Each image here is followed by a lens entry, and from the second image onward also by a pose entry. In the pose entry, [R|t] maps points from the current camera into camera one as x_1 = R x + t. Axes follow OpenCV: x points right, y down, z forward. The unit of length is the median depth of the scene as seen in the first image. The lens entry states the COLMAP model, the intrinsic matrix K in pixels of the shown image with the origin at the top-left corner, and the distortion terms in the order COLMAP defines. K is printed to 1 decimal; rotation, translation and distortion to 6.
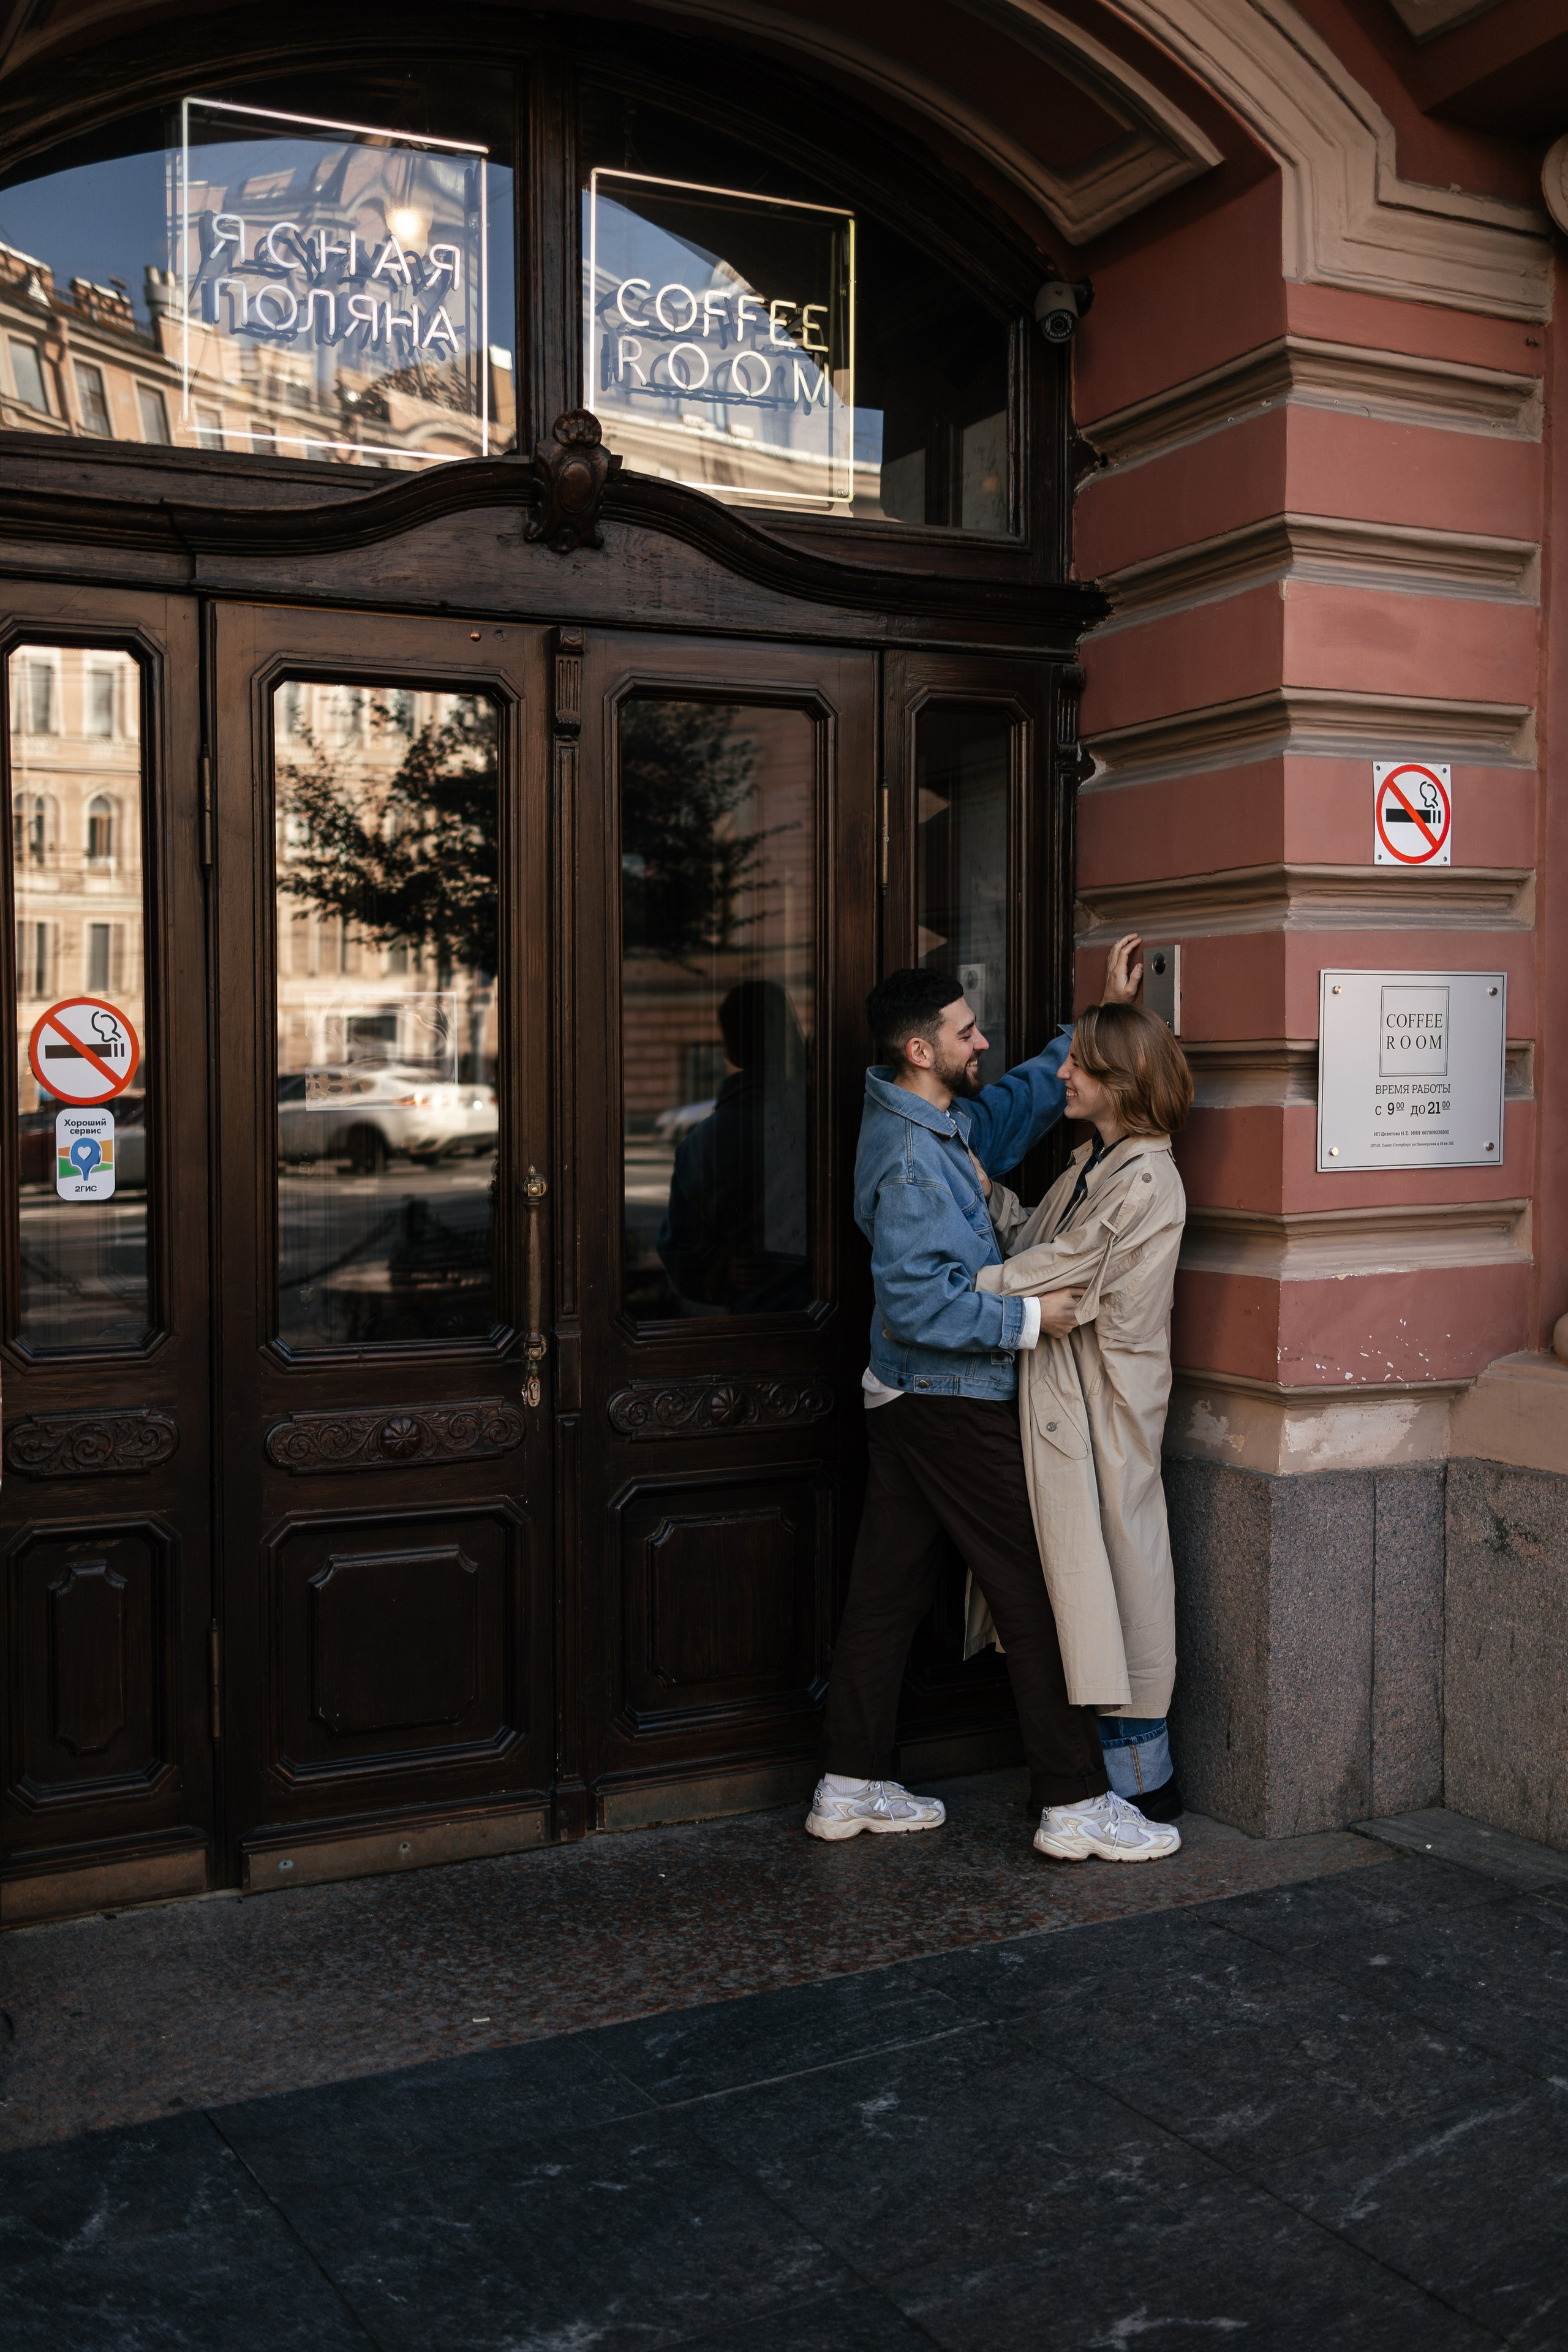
lens RADIAL K [[2299.2, 0, 791.8], [0, 2299.2, 1173.9], [0, 0, 1]] dist [0.018037, -0.007643]
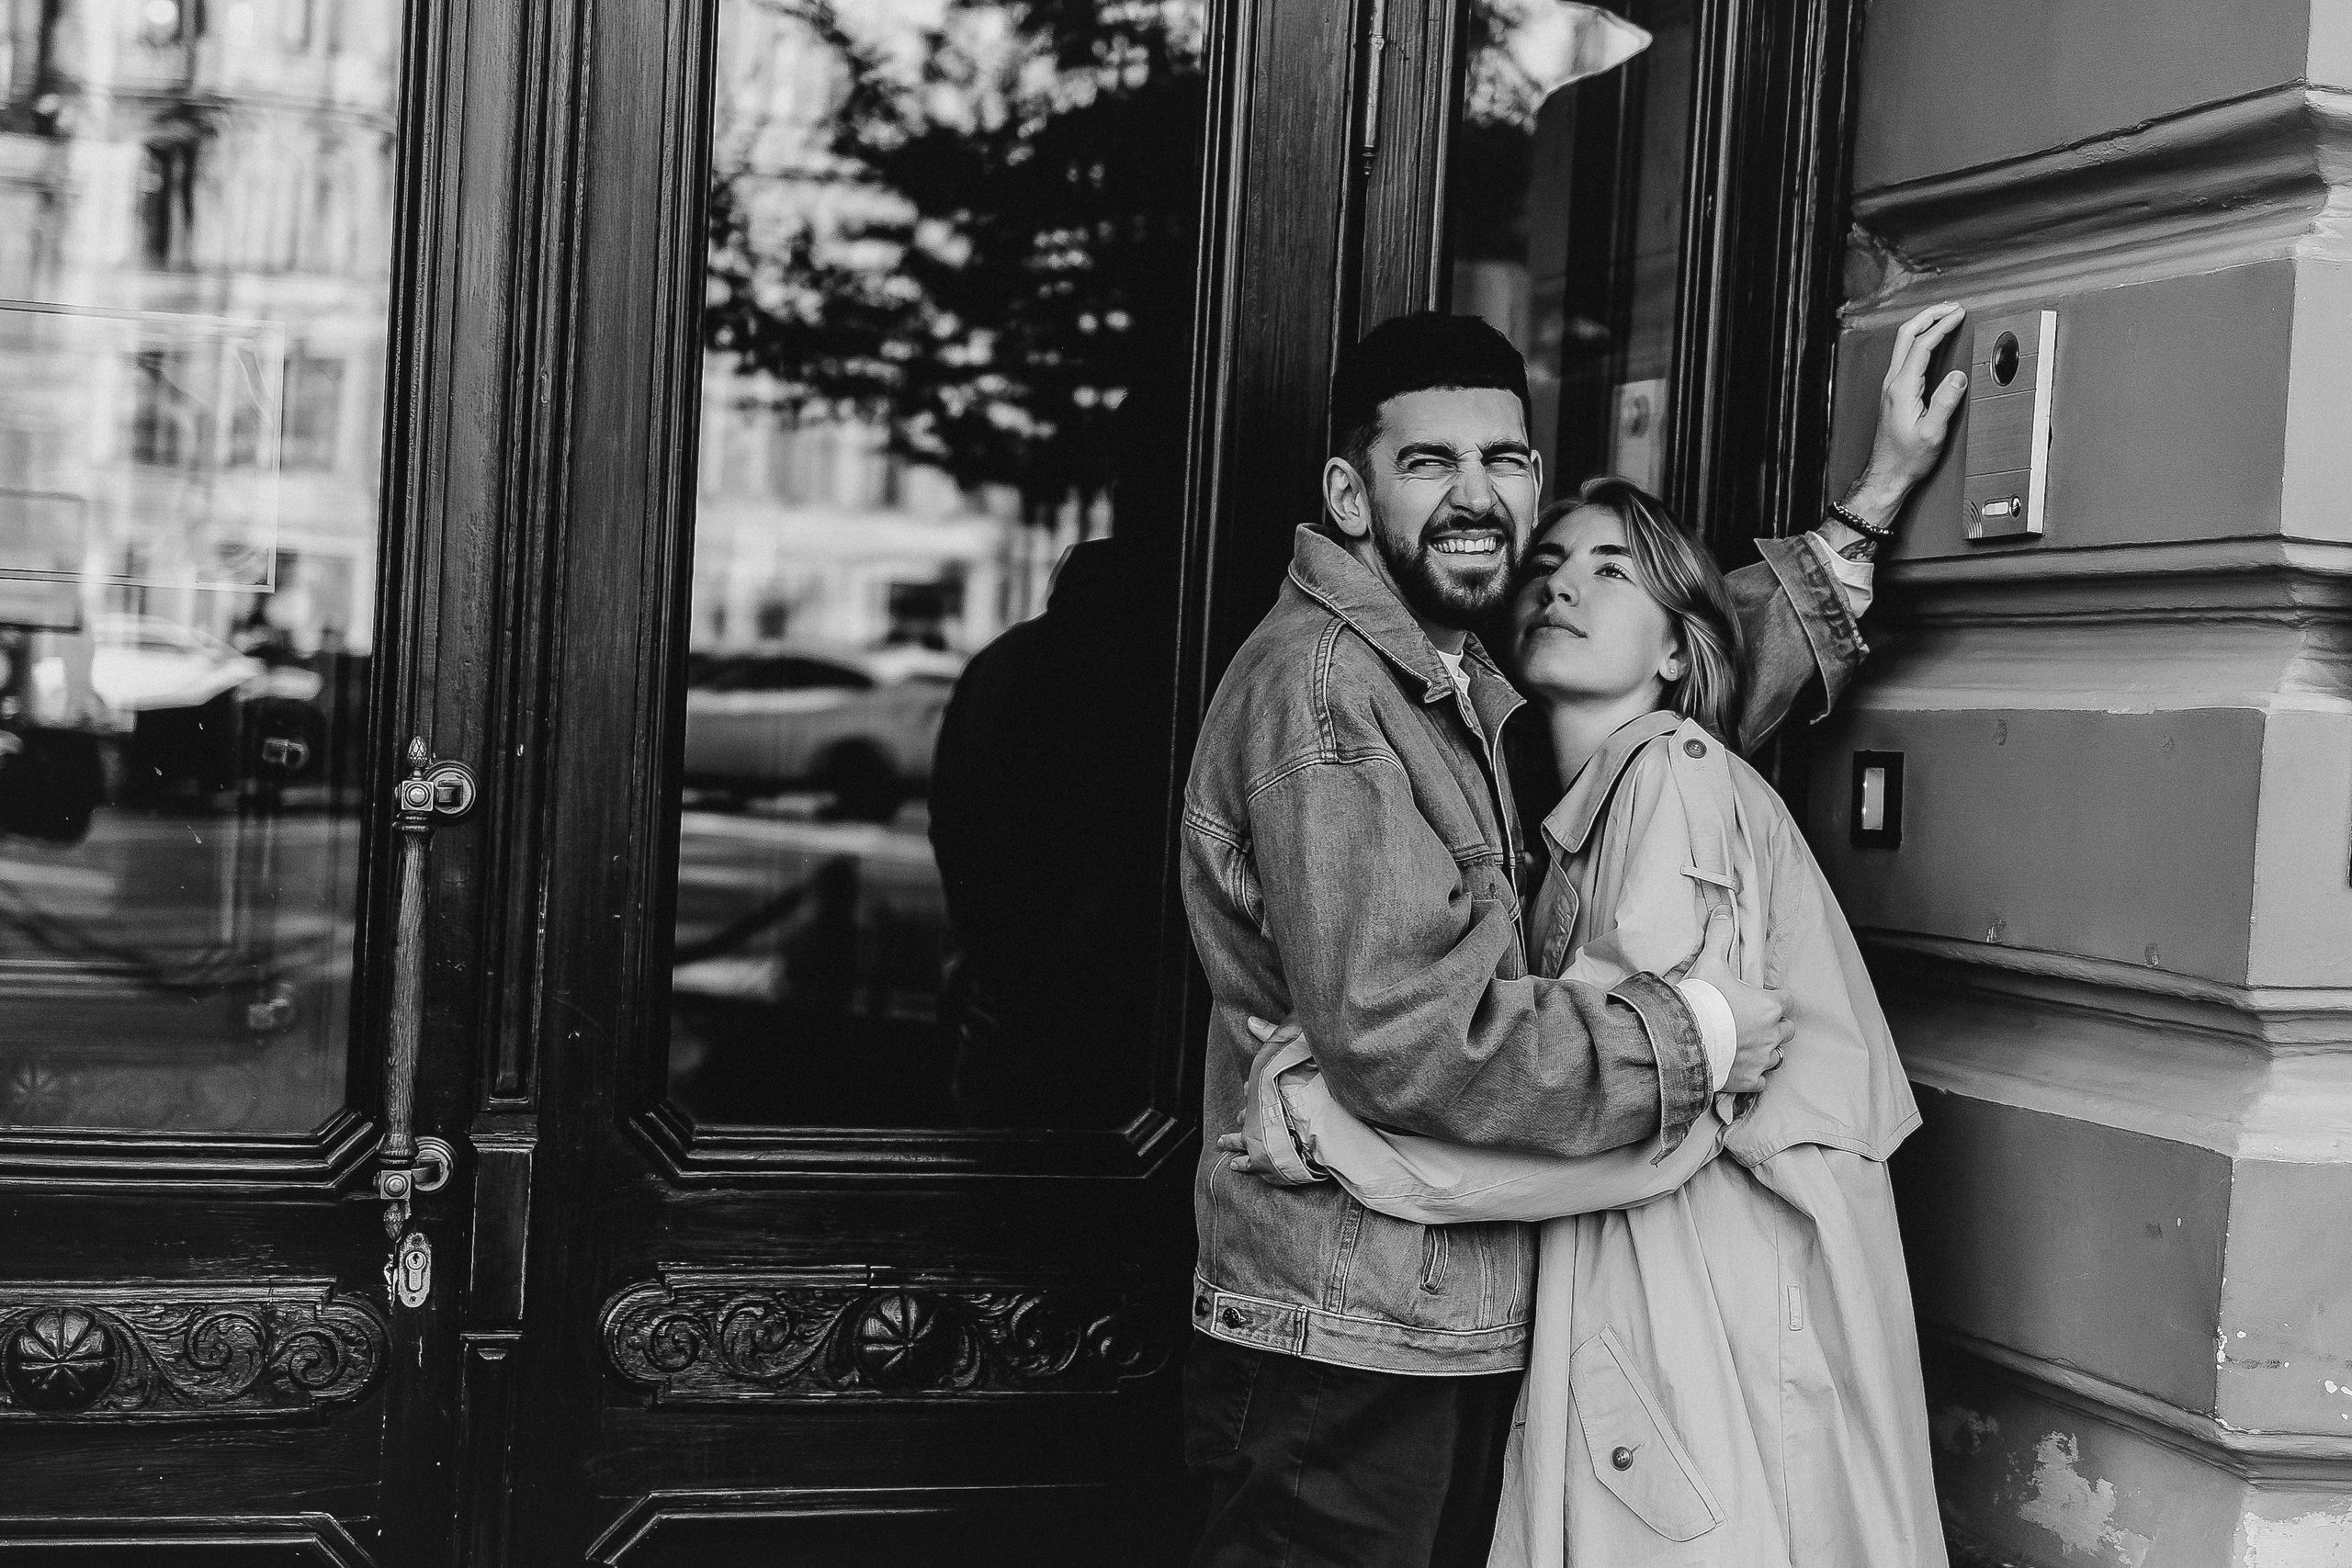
lens RADIAL K [[3599.0, 0, 1205.9], [0, 3599.0, 769.6], [0, 0, 1]] dist [0.204943, -0.535666]
pose [[0.984523, 0.064737, -0.162863, 0.138765], [-0.070170, 0.997147, -0.027827, 0.010458], [0.160597, 0.038825, 0.986256, 0.363621]]
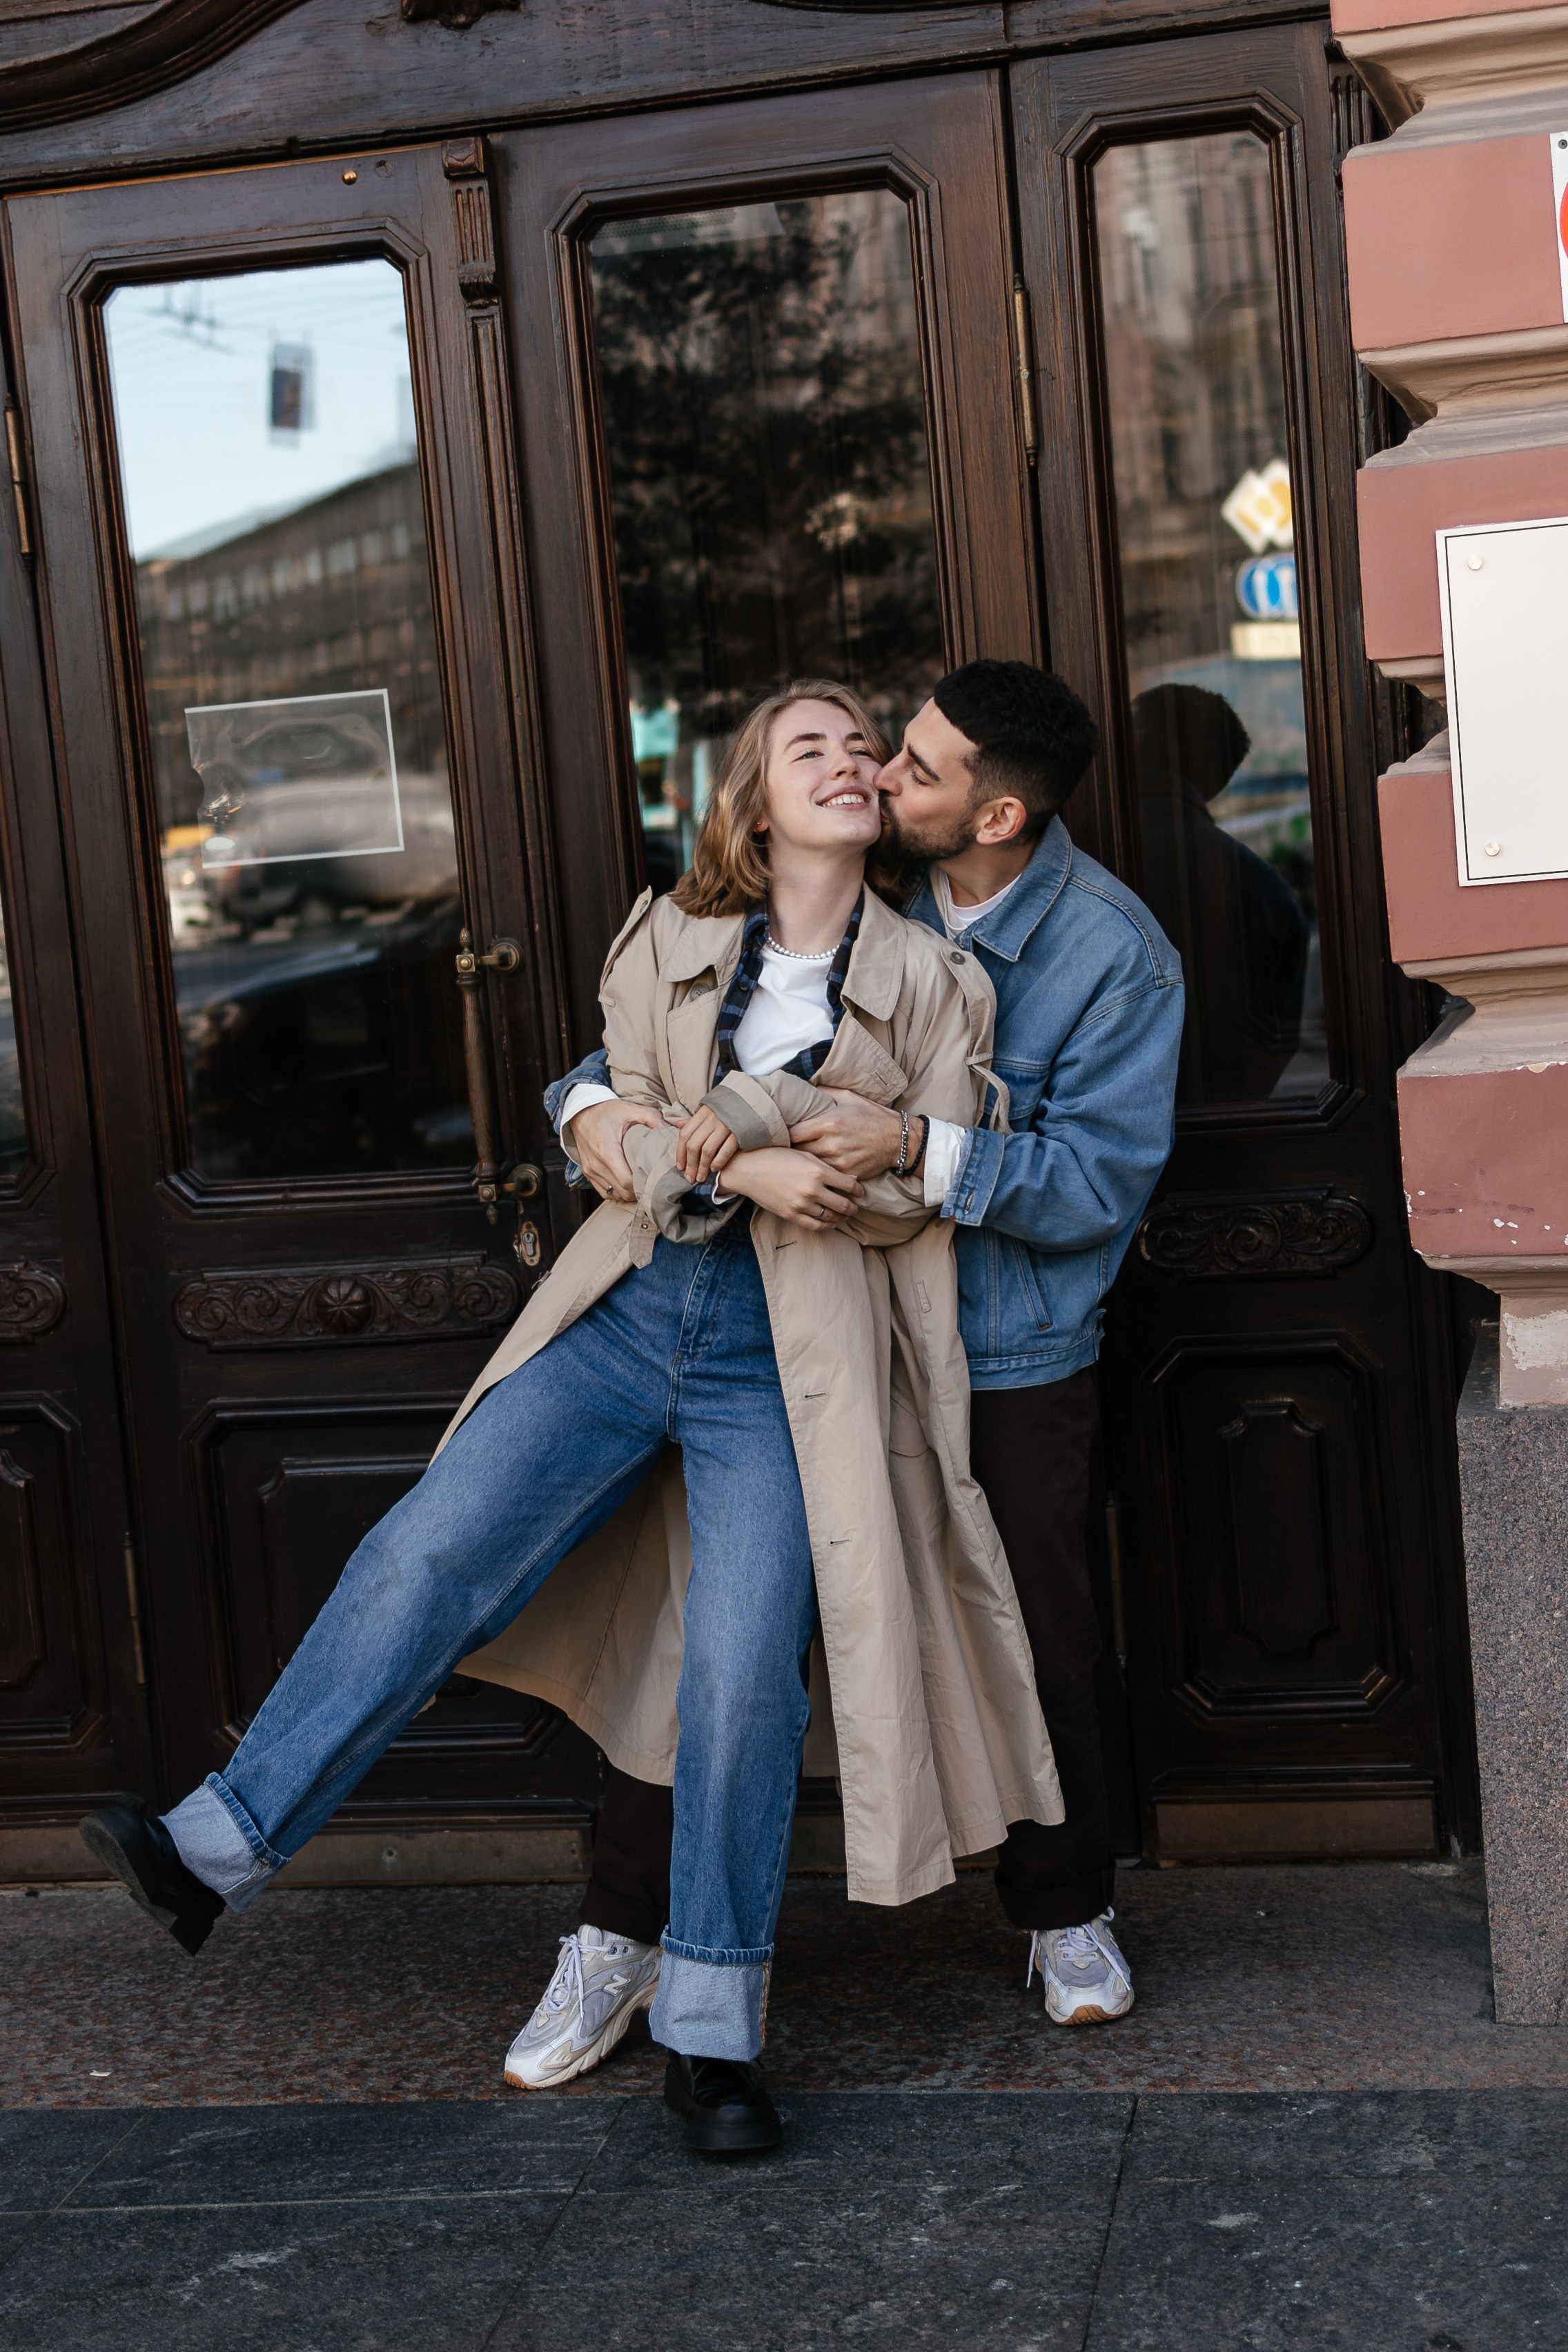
lens RADIAL K [[3599.4, 0, 917.8], [0, 3599.4, 1163.7], [0, 0, 1]] dist [0.204943, -0.535666]
pose [[0.788549, 0.001885, -0.614969, 0.684109], [0.049893, 0.996503, 0.067030, 0.000697], [0.612945, -0.083539, 0.785697, 0.203410]]
